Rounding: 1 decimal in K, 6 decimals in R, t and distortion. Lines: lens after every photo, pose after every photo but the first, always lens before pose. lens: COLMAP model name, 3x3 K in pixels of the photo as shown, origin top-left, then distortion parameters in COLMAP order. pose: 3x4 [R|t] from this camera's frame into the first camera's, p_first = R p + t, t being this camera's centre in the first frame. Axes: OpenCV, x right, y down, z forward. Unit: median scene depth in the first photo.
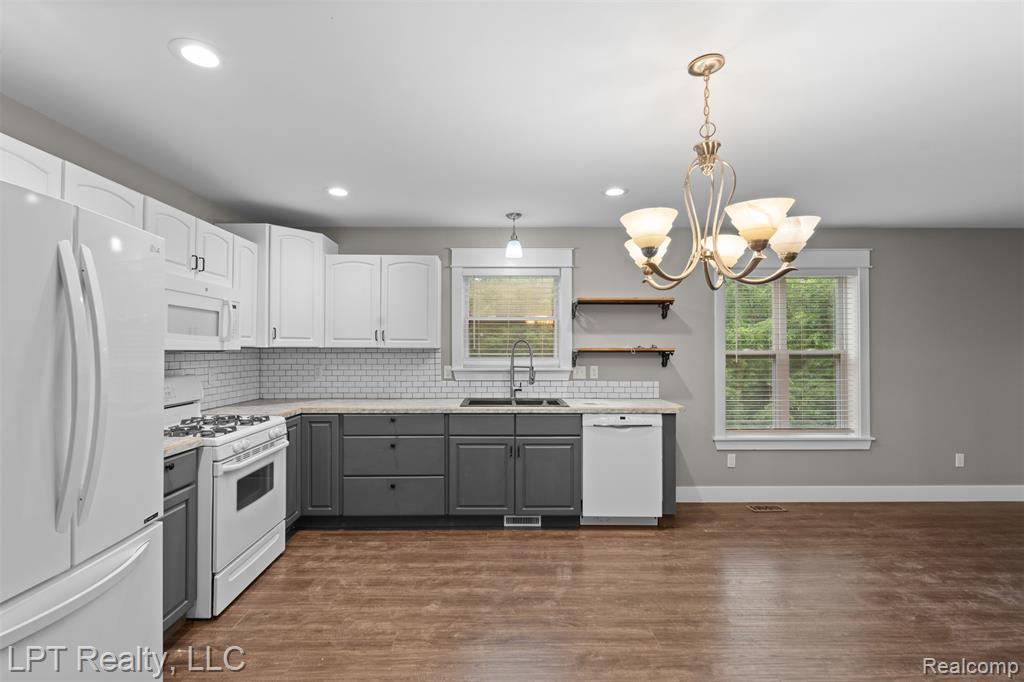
lens RADIAL K [[452.8, 0, 496.3], [0, 452.8, 346.3], [0, 0, 1]] dist [-0.001291, 0.000150]
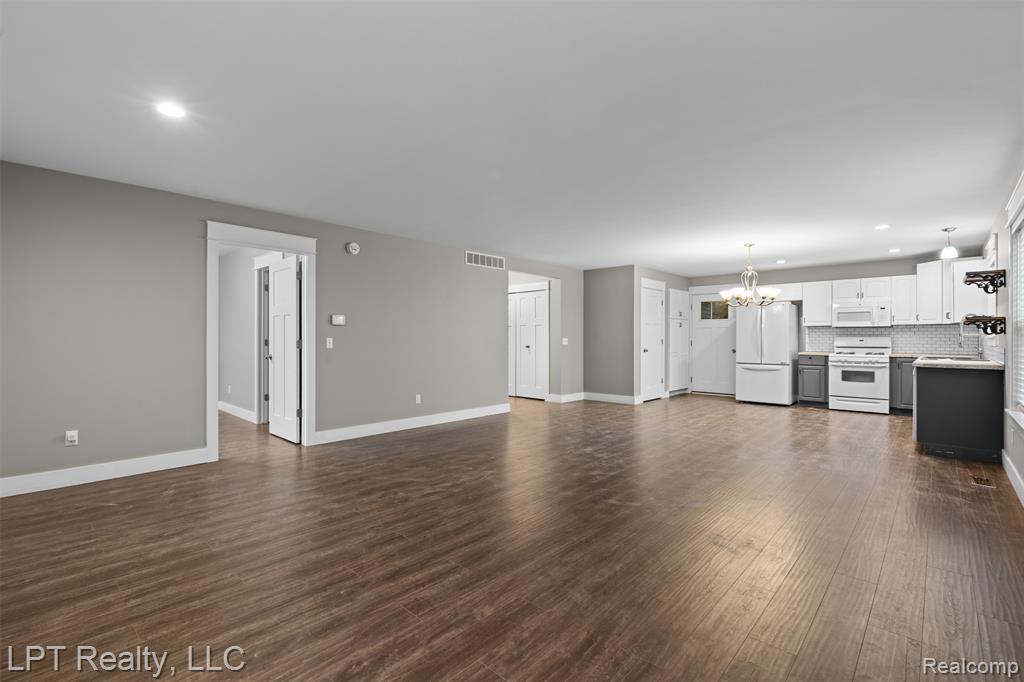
lens RADIAL K [[452.8, 0, 518.6], [0, 452.8, 339.3], [0, 0, 1]] dist [-0.001291, 0.000150]
pose [[-0.680594, 0.001583, -0.732659, 2.141316], [0.004153, 0.999990, -0.001697, 0.063090], [0.732649, -0.004198, -0.680594, 1.033368]]
